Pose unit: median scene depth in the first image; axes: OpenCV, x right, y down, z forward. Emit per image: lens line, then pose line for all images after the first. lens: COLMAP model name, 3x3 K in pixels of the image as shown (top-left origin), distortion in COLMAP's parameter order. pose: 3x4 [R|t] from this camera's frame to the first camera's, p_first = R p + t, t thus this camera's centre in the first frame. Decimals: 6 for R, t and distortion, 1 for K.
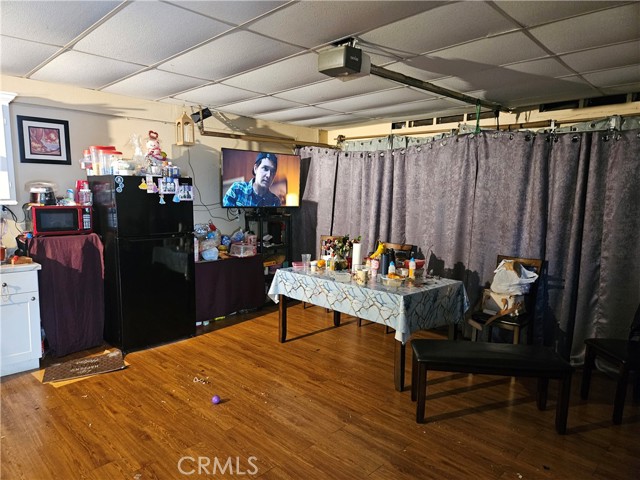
lens RADIAL K [[424.5, 0, 318.3], [0, 424.5, 242.4], [0, 0, 1]] dist [0.002184, -0.012188]
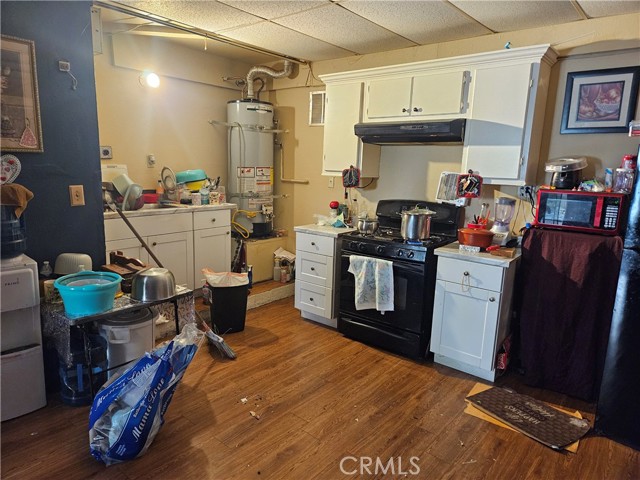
lens RADIAL K [[424.5, 0, 318.4], [0, 424.5, 239.1], [0, 0, 1]] dist [0.002184, -0.012188]
pose [[0.049067, 0.166524, -0.984816, 0.088324], [-0.146683, 0.976514, 0.157812, -0.054128], [0.987966, 0.136713, 0.072341, 0.517482]]
